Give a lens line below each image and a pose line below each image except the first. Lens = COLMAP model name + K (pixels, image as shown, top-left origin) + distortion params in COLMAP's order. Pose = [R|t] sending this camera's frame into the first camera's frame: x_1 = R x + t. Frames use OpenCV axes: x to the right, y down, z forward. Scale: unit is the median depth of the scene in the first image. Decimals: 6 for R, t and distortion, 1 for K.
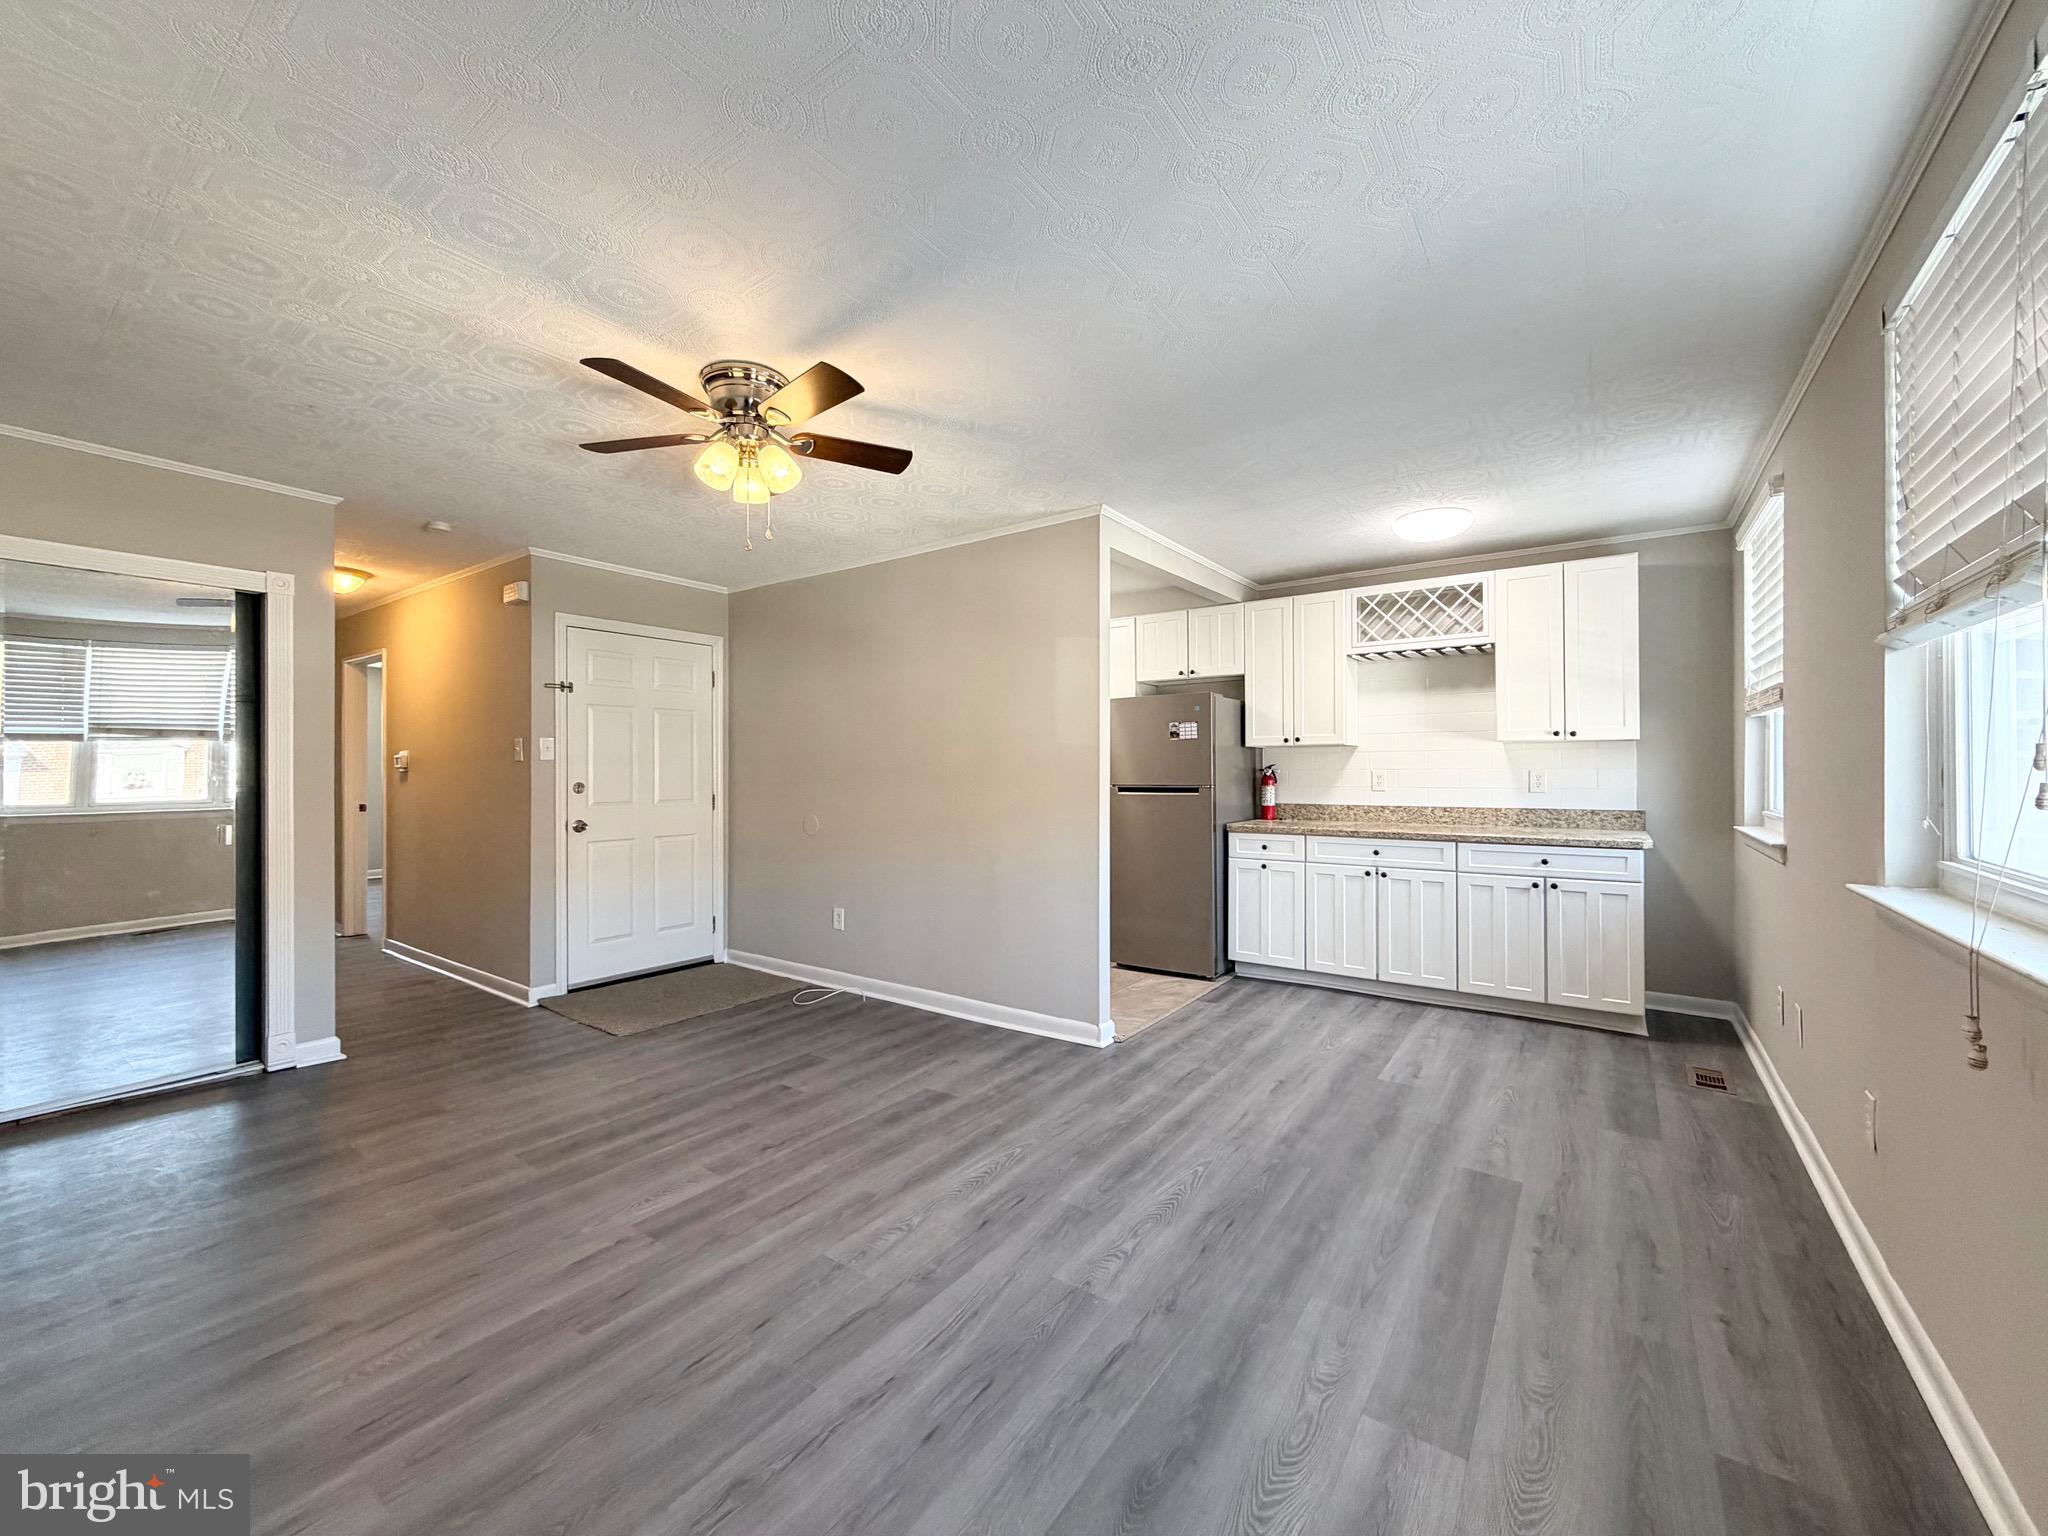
lens RADIAL K [[818.0, 0, 1018.1], [0, 818.0, 767.8], [0, 0, 1]] dist [0.001685, 0.000107]
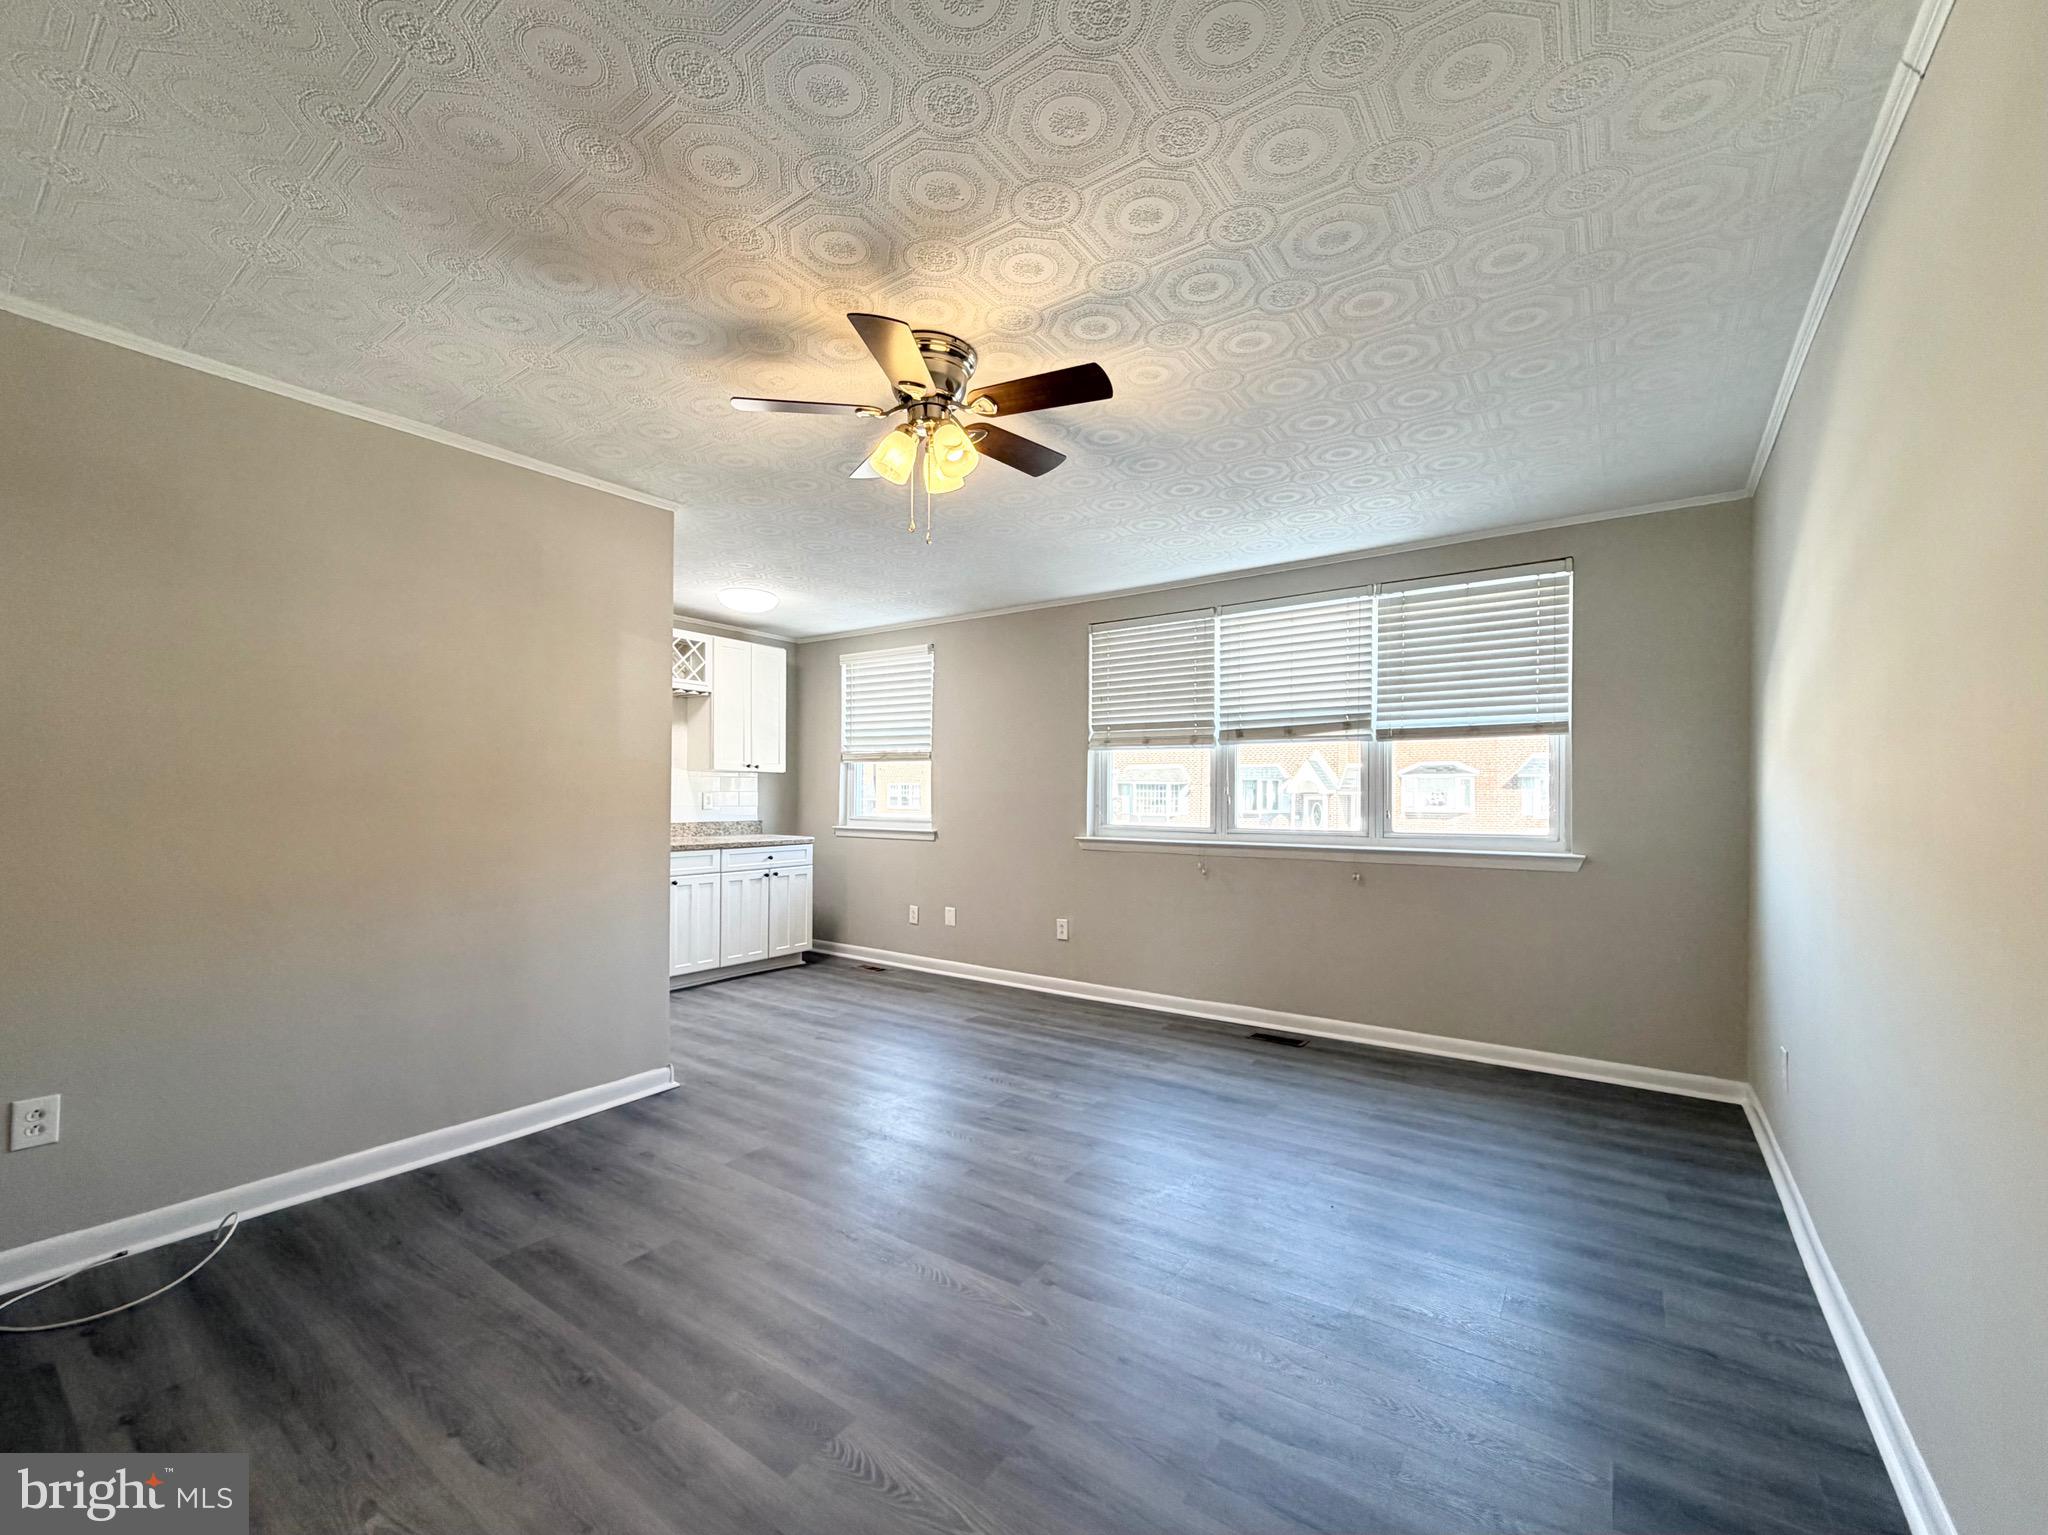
lens RADIAL K [[839.5, 0, 1026.3], [0, 839.5, 793.2], [0, 0, 1]] dist [-0.000084, -0.000022]
pose [[-0.008139, 0.005972, 0.999949, -0.803427], [-0.009794, 0.999934, -0.006052, 0.008378], [-0.999919, -0.009843, -0.008080, 0.569812]]
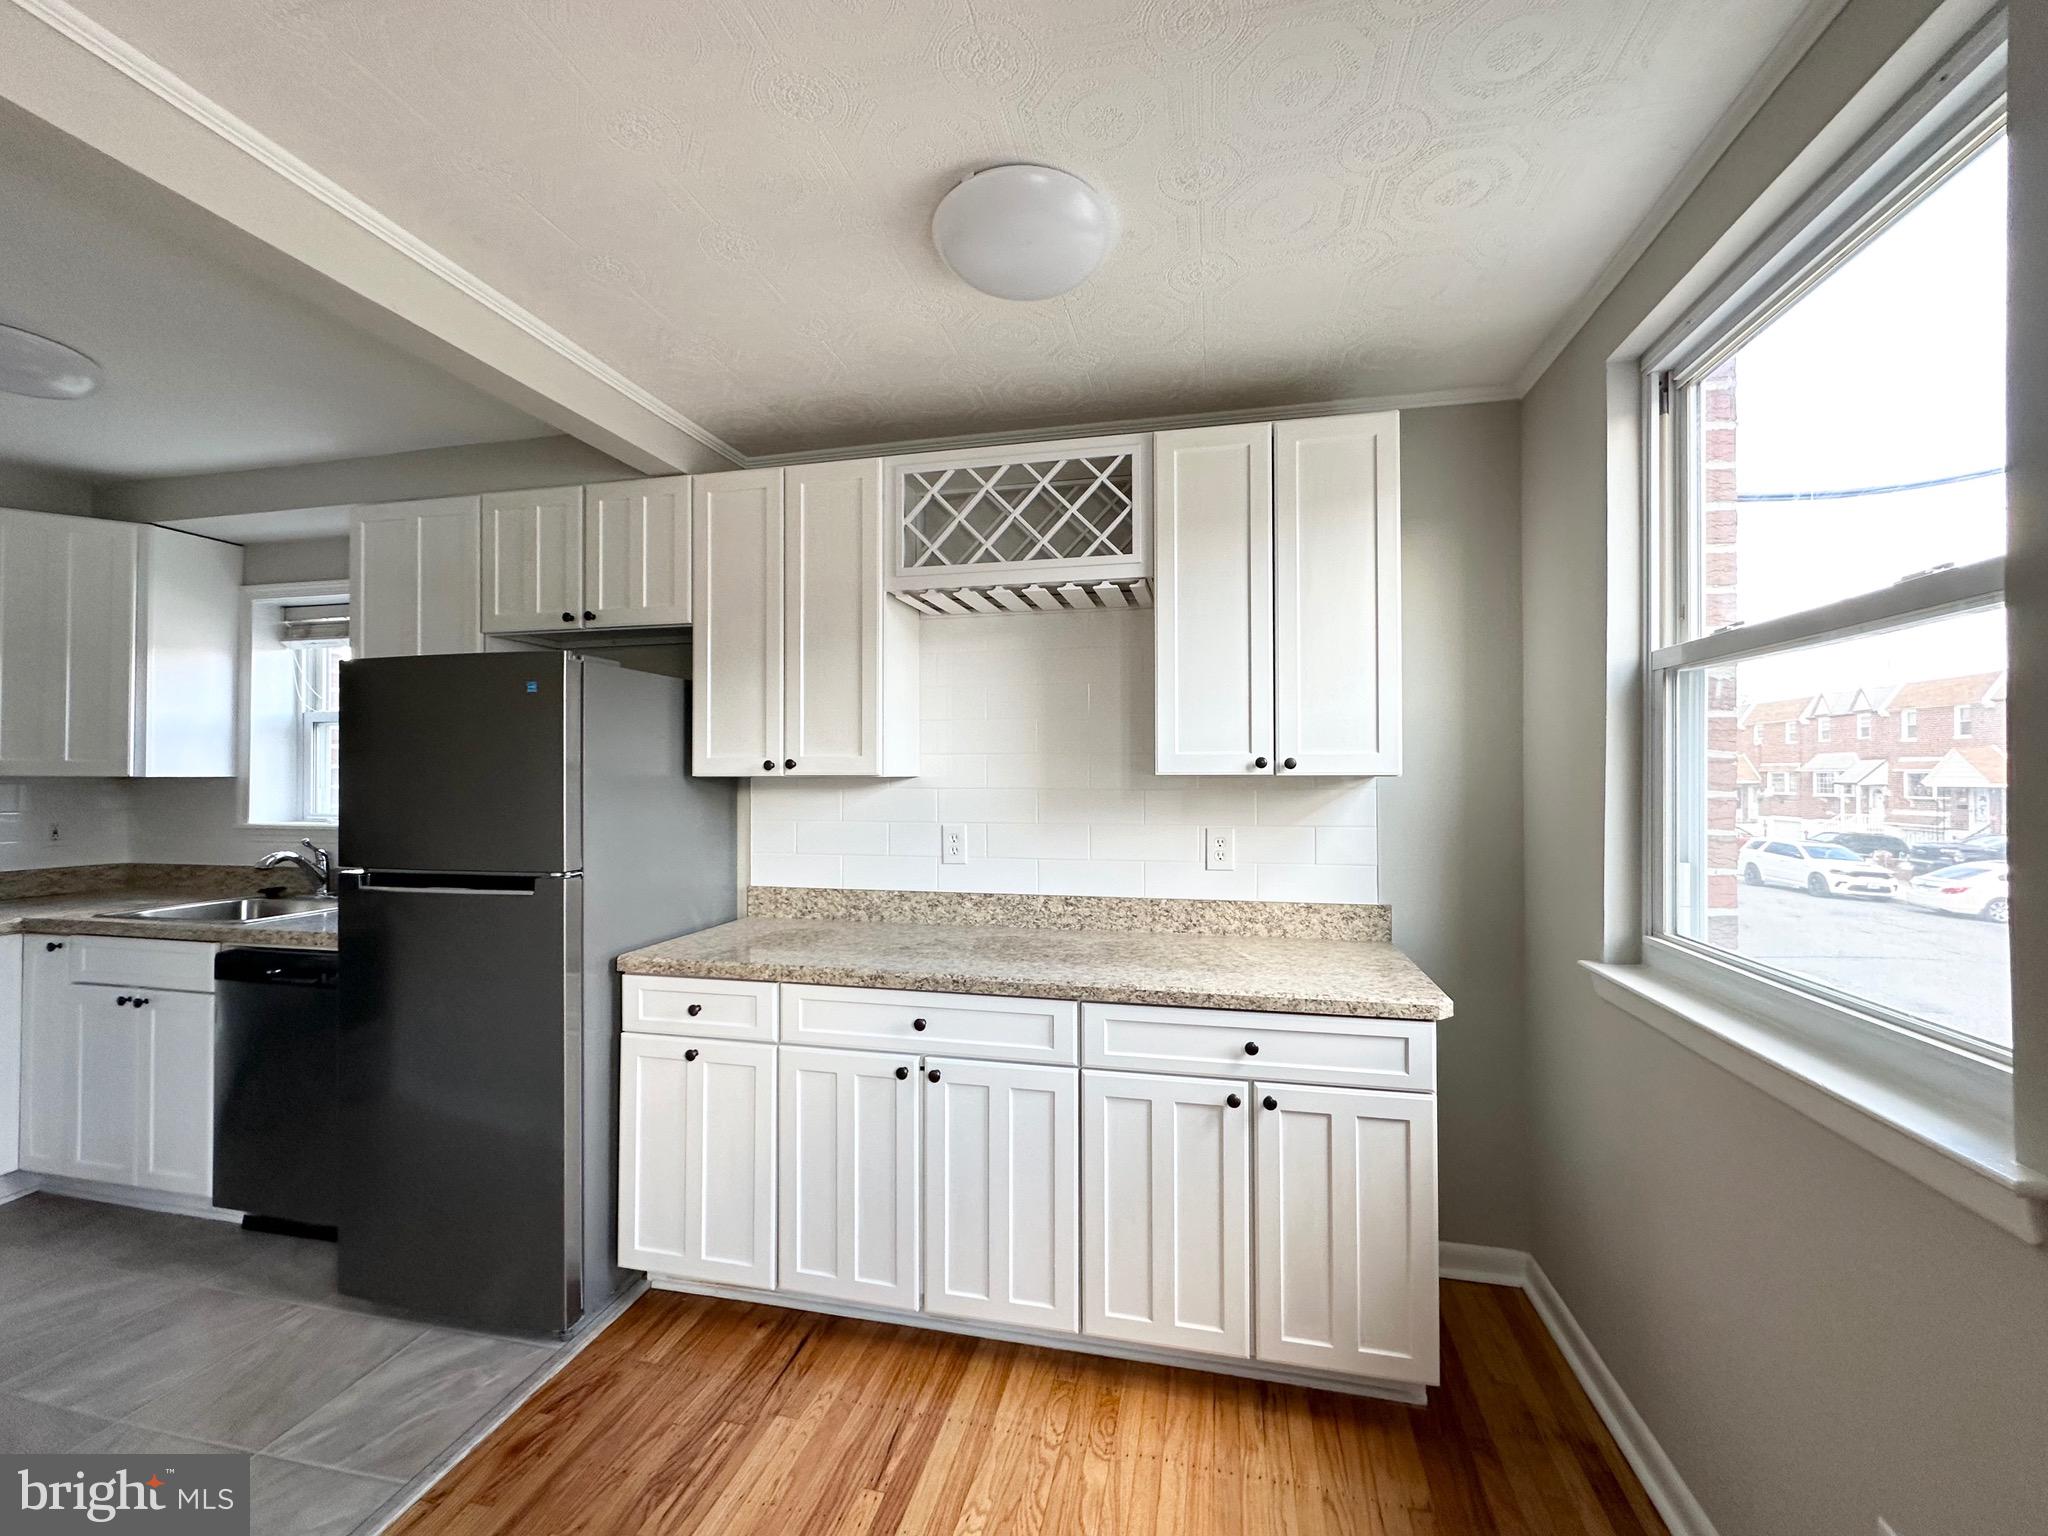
lens RADIAL K [[828.3, 0, 1024.0], [0, 828.3, 768.0], [0, 0, 1]] dist [-0.001652, 0.000436]
pose [[0.922291, 0.007330, 0.386427, 0.348328], [-0.004334, 0.999953, -0.008624, -0.035305], [-0.386472, 0.006279, 0.922280, 0.623369]]
